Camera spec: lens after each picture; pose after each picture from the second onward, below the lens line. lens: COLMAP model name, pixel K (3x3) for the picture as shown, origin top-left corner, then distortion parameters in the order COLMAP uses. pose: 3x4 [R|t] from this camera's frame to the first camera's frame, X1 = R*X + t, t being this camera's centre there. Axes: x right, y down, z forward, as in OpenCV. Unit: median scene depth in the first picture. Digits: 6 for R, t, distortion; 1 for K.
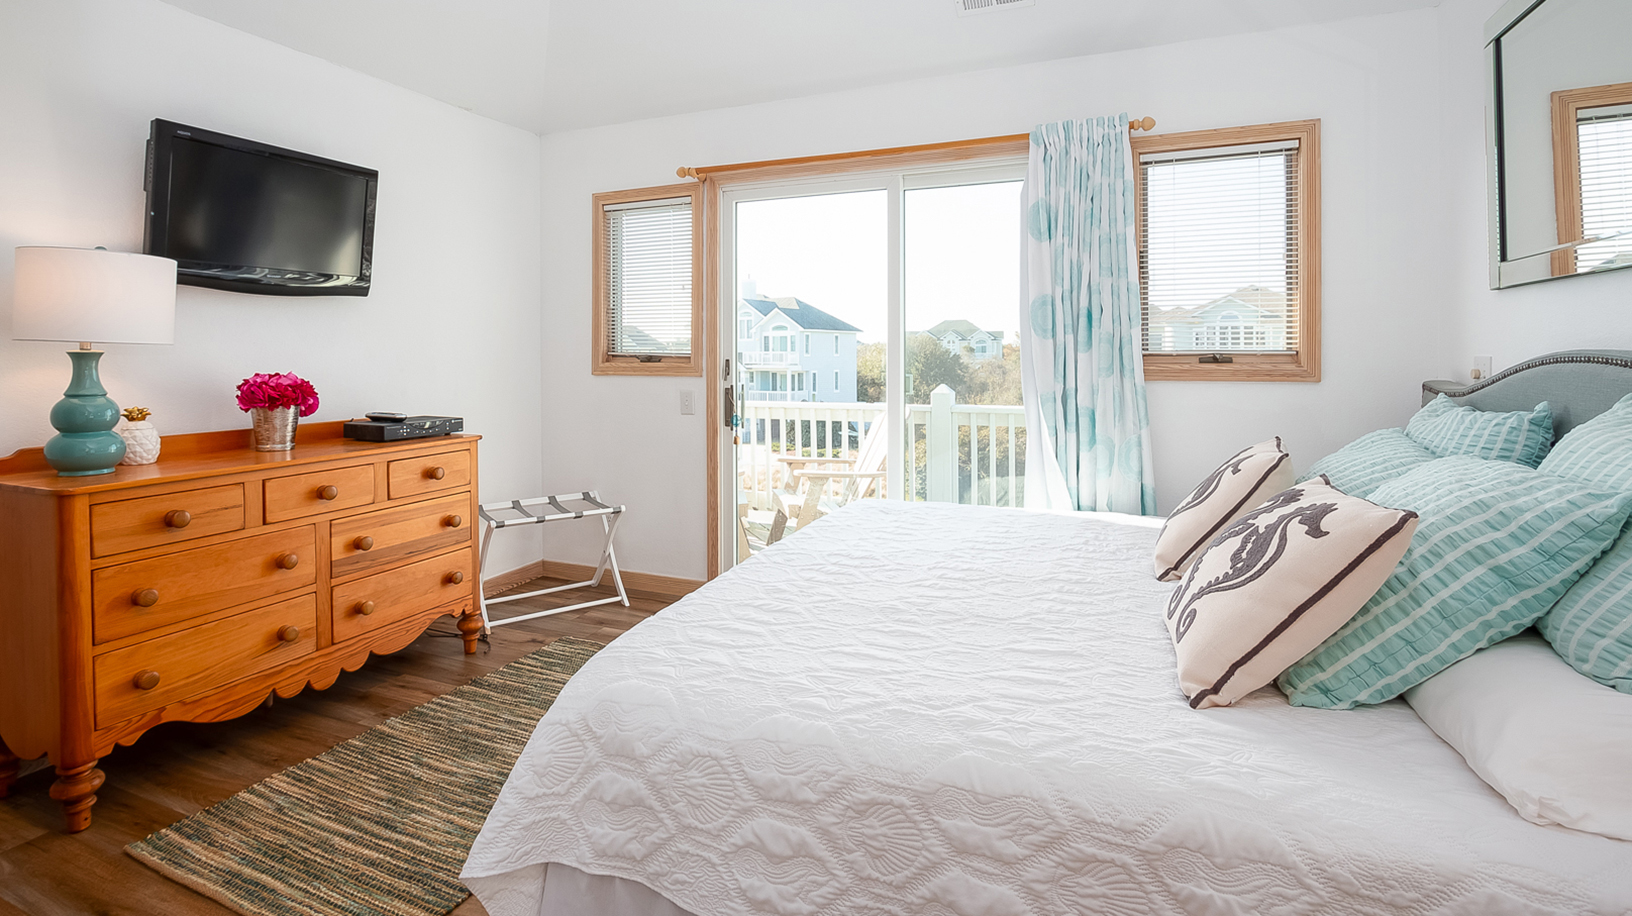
lens RADIAL K [[778.3, 0, 815.0], [0, 778.3, 406.5], [0, 0, 1]] dist [-0.027794, -0.000181]
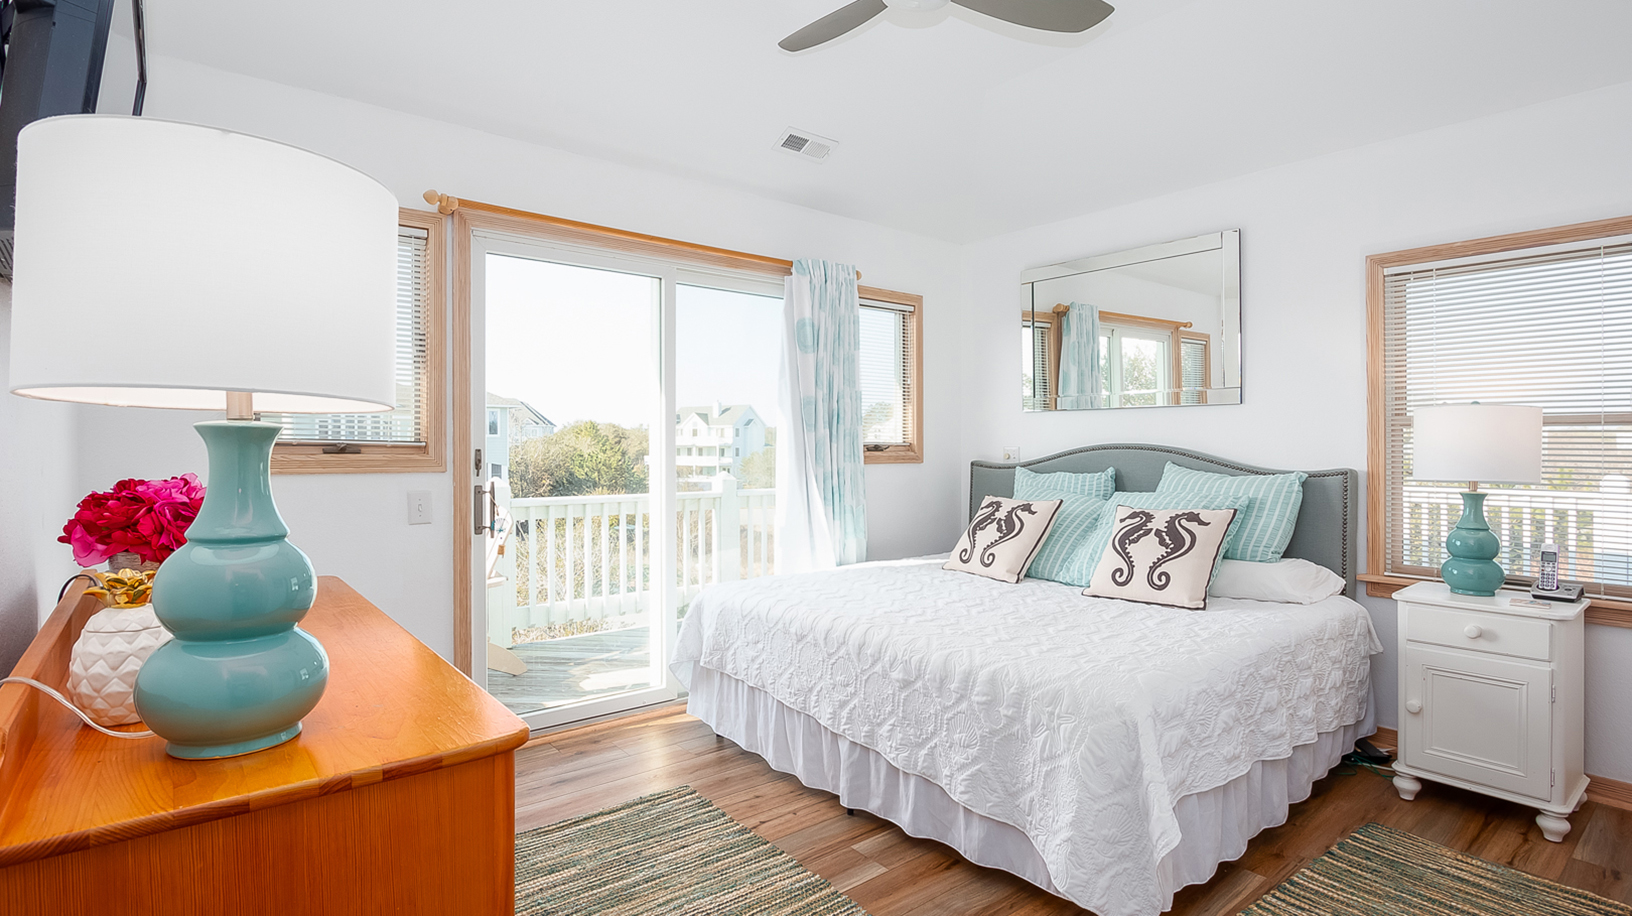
lens RADIAL K [[810.4, 0, 816.0], [0, 810.4, 458.0], [0, 0, 1]] dist [0.132231, -0.000025]
pose [[0.484271, -0.009682, 0.874865, -0.742821], [0.054458, 0.998333, -0.019097, -0.018703], [-0.873222, 0.056892, 0.483991, 0.331562]]
